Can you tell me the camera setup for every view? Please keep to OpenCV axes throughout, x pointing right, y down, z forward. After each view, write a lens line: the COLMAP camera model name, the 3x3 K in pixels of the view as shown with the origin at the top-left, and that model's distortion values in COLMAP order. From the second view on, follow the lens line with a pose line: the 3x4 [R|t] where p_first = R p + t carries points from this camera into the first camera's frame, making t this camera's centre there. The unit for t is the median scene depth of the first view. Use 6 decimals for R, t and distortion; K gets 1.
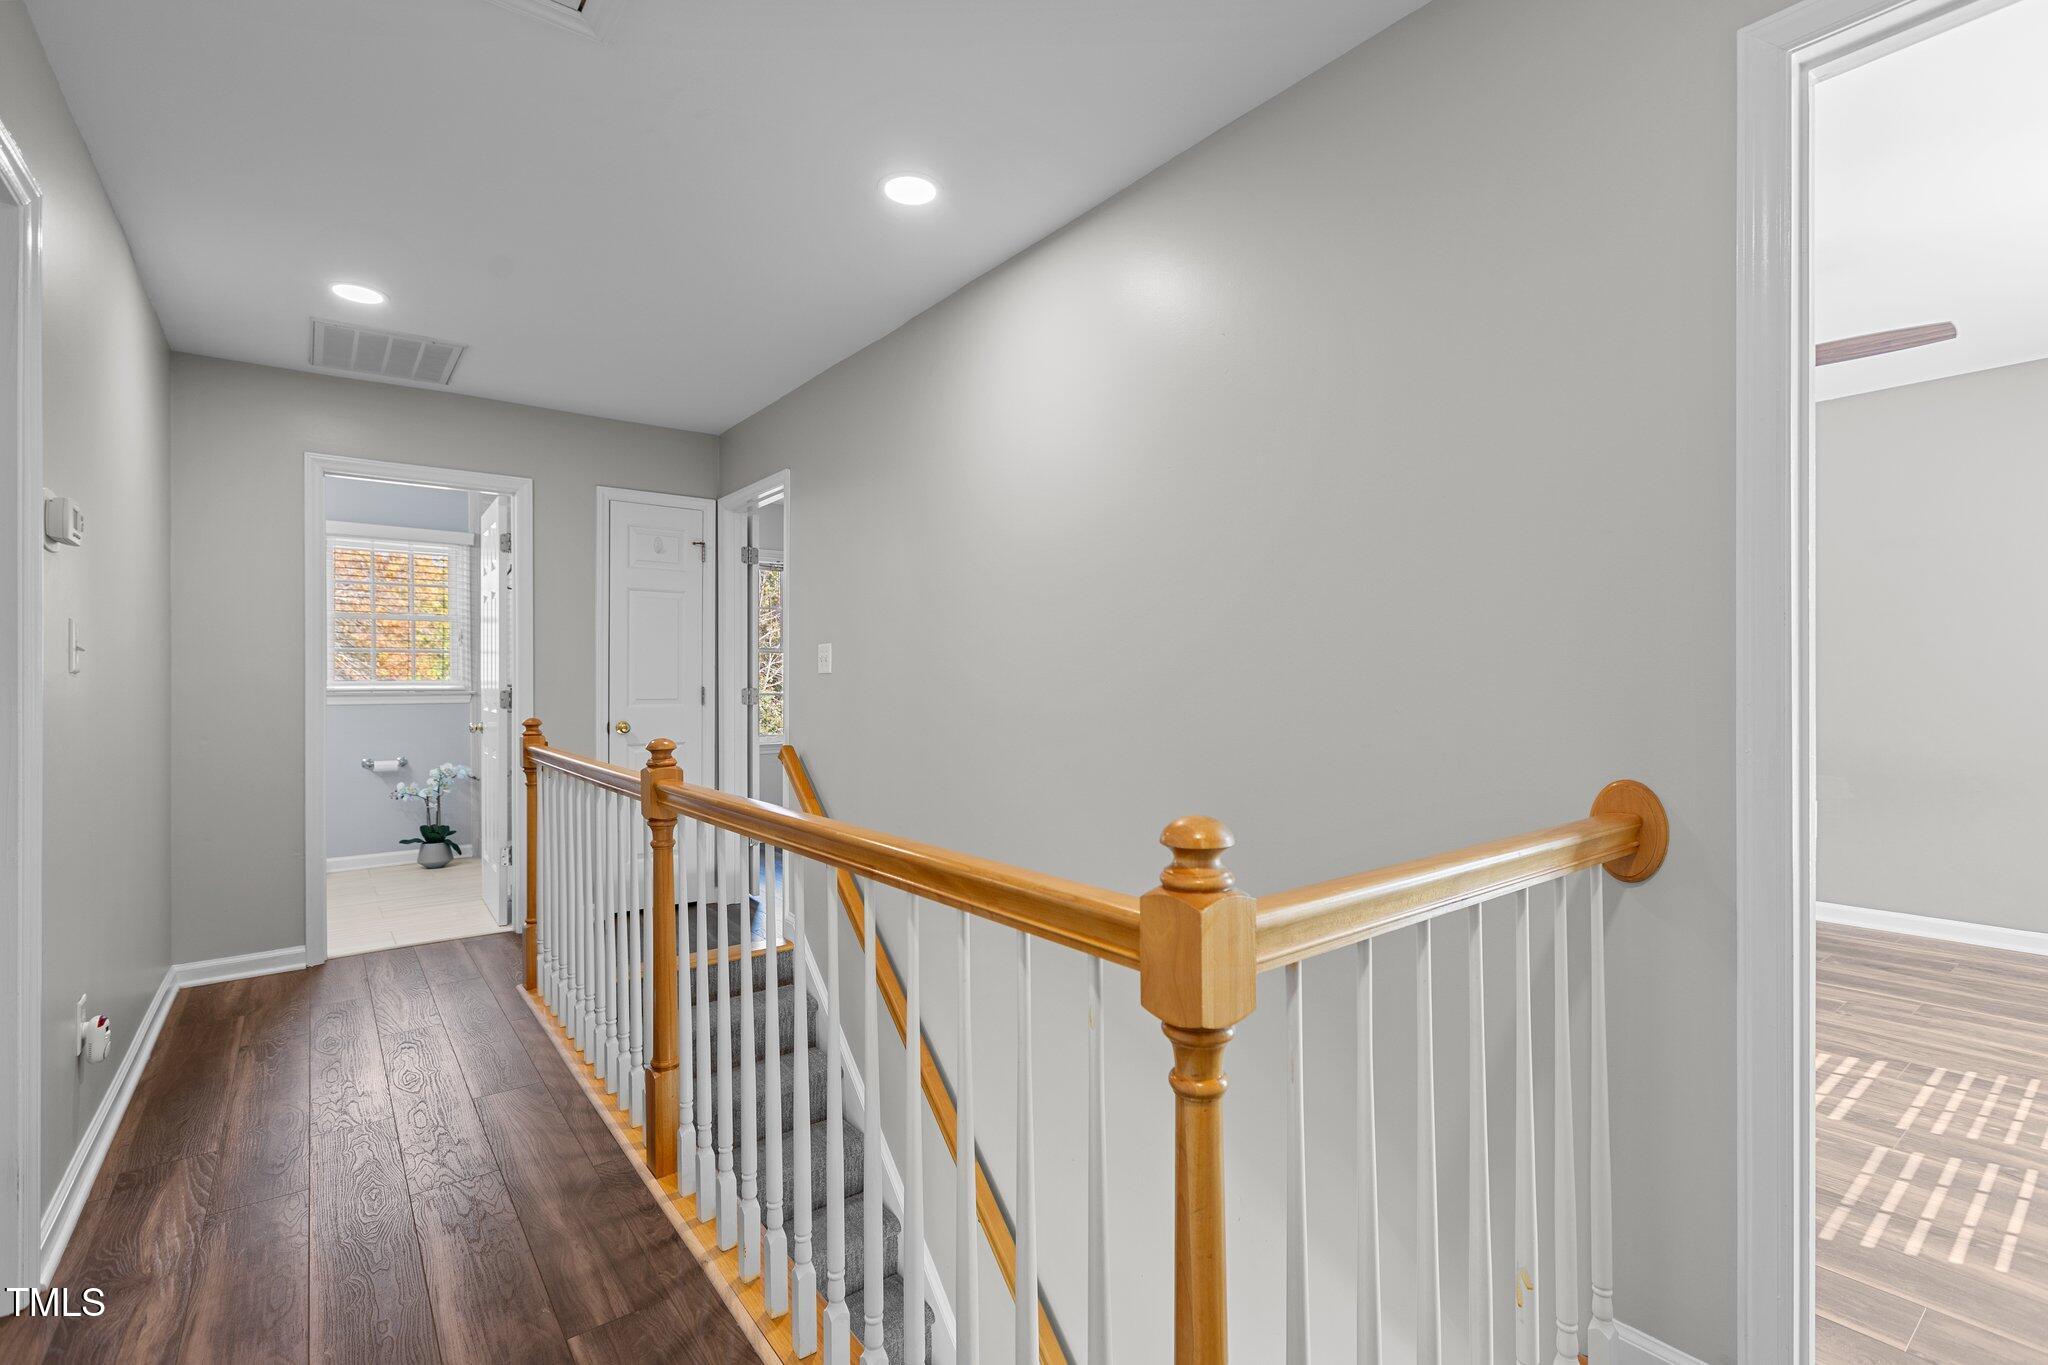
lens RADIAL K [[920.3, 0, 1023.8], [0, 920.3, 681.1], [0, 0, 1]] dist [-0.012627, -0.000447]
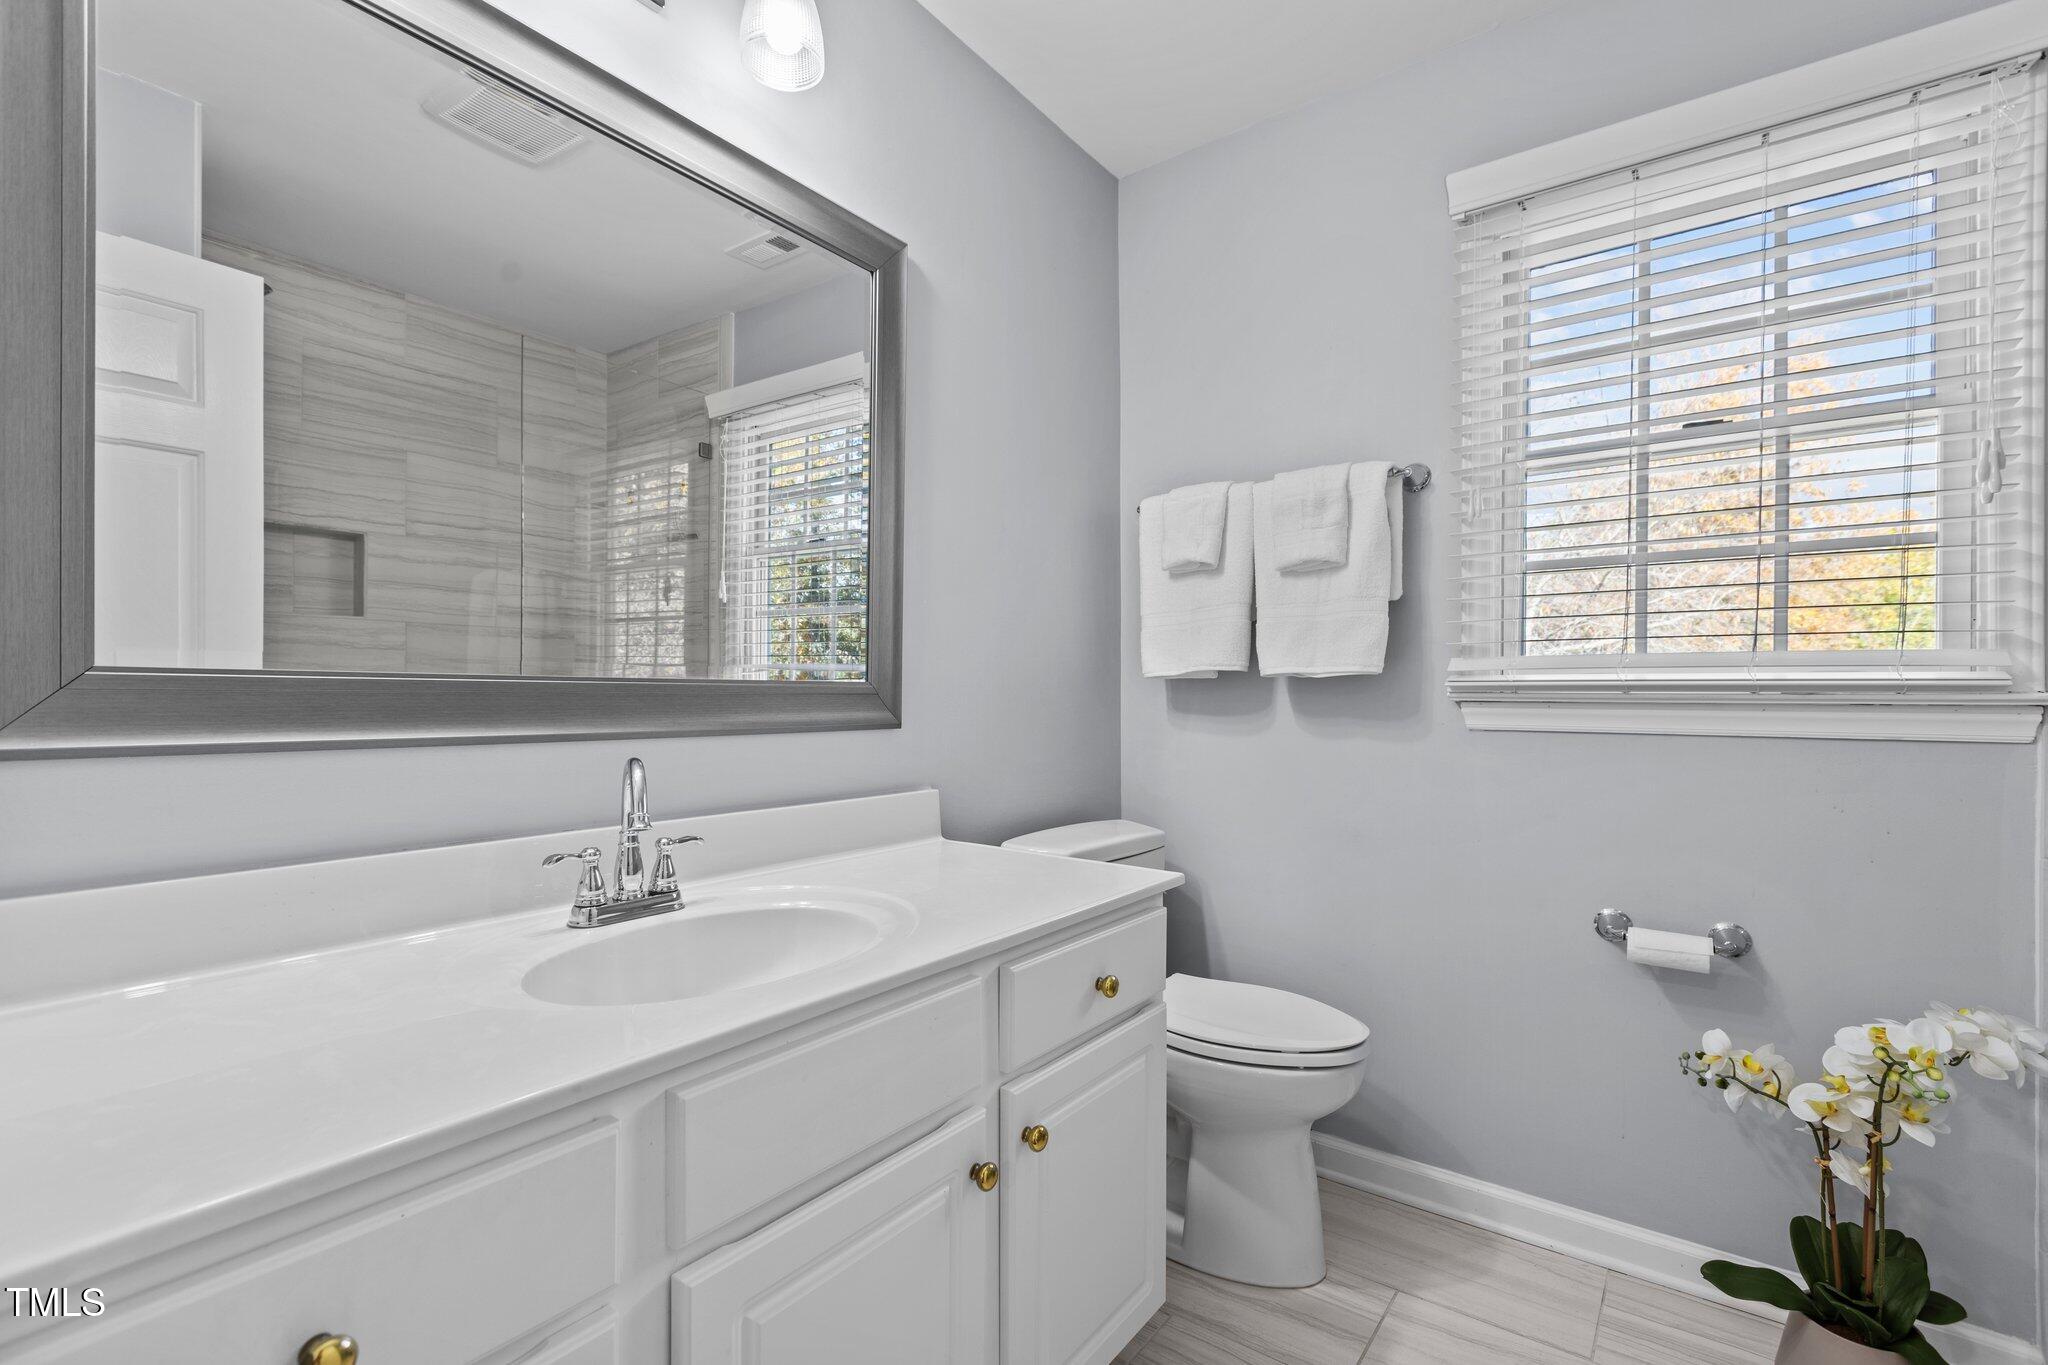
lens RADIAL K [[920.3, 0, 1025.7], [0, 920.3, 688.5], [0, 0, 1]] dist [-0.012627, -0.000447]
pose [[0.258383, 0.005513, -0.966027, -0.472658], [-0.002798, 0.999984, 0.004959, 0.009881], [0.966039, 0.001422, 0.258394, 0.730307]]
